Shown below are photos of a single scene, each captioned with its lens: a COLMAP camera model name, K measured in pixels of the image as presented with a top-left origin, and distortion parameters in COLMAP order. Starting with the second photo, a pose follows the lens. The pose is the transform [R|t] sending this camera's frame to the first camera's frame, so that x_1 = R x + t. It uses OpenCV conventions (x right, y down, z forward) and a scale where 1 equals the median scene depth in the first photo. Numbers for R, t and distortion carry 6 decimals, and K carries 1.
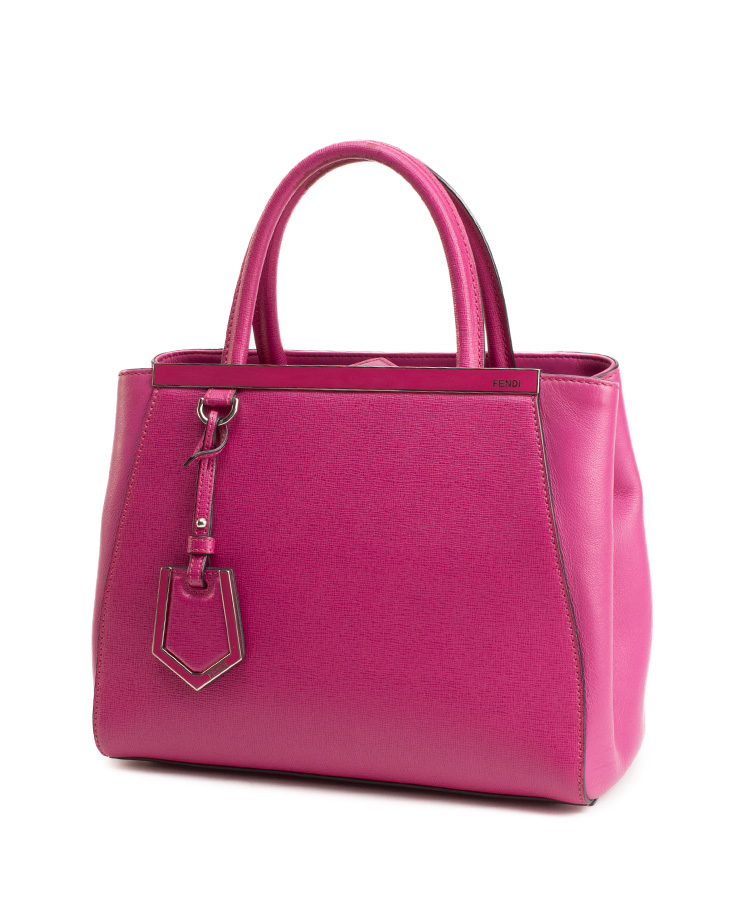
lens RADIAL K [[1917.8, 0, 372.0], [0, 1917.8, 453.0], [0, 0, 1]] dist [-0.043047, -0.181007]
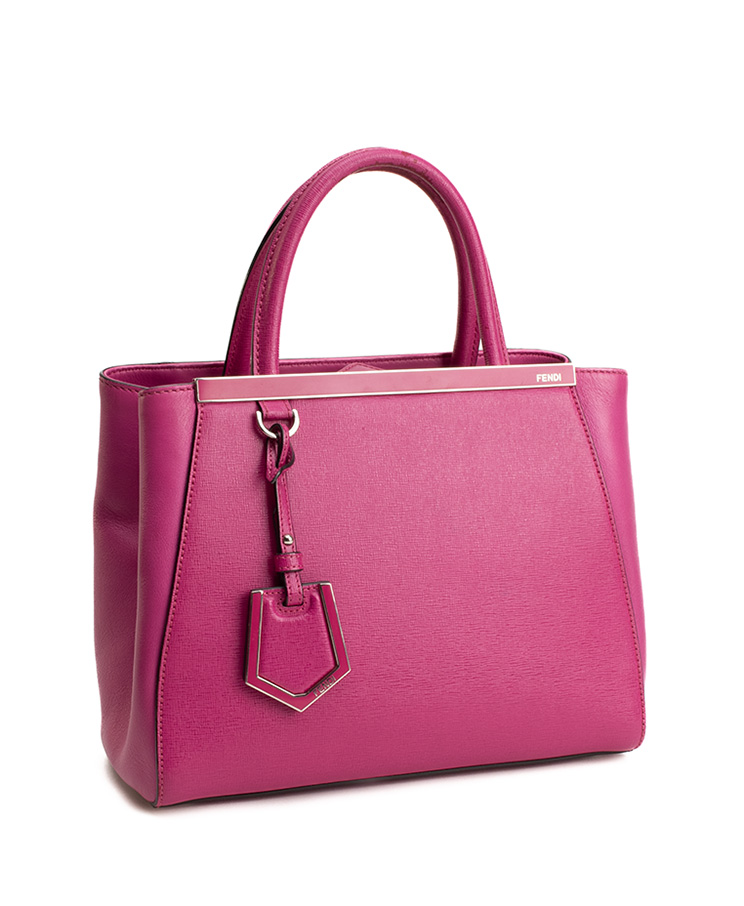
lens RADIAL K [[1917.8, 0, 372.0], [0, 1917.8, 453.0], [0, 0, 1]] dist [-0.043047, -0.181007]
pose [[0.731609, -0.073683, 0.677731, -0.711141], [0.076334, 0.996744, 0.025963, -0.029067], [-0.677437, 0.032739, 0.734851, 0.258047]]
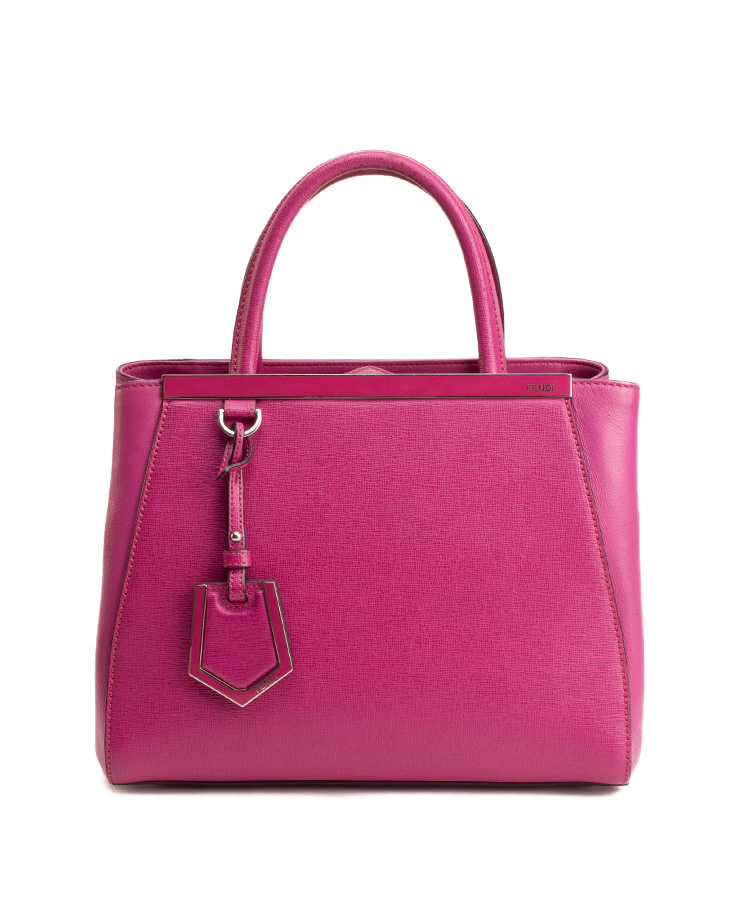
lens RADIAL K [[1917.8, 0, 372.0], [0, 1917.8, 453.0], [0, 0, 1]] dist [-0.043047, -0.181007]
pose [[0.935074, -0.031610, 0.353041, -0.369348], [0.032717, 0.999461, 0.002832, -0.006728], [-0.352940, 0.008903, 0.935604, 0.054512]]
